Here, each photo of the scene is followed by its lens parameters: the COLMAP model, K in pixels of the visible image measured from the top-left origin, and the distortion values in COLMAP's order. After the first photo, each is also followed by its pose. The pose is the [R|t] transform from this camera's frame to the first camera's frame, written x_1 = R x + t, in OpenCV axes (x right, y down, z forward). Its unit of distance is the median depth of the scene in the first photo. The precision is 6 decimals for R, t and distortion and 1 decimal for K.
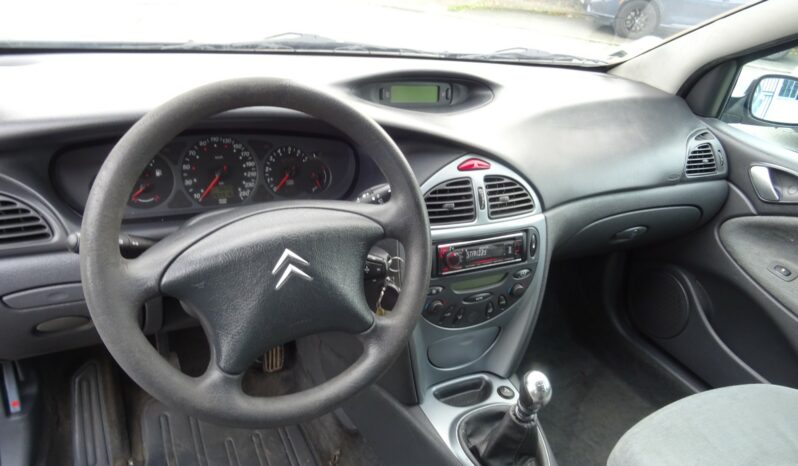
lens RADIAL K [[570.0, 0, 396.2], [0, 570.0, 232.6], [0, 0, 1]] dist [-0.004162, 0.004312]
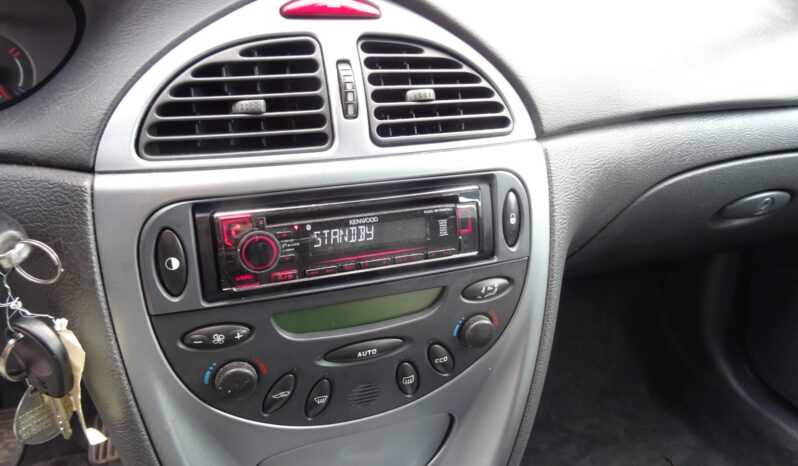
lens RADIAL K [[570.0, 0, 396.2], [0, 570.0, 232.6], [0, 0, 1]] dist [-0.004162, 0.004312]
pose [[0.989945, -0.022487, -0.139655, 0.220260], [0.017390, 0.999141, -0.037613, 0.047110], [0.140381, 0.034806, 0.989486, 0.603682]]
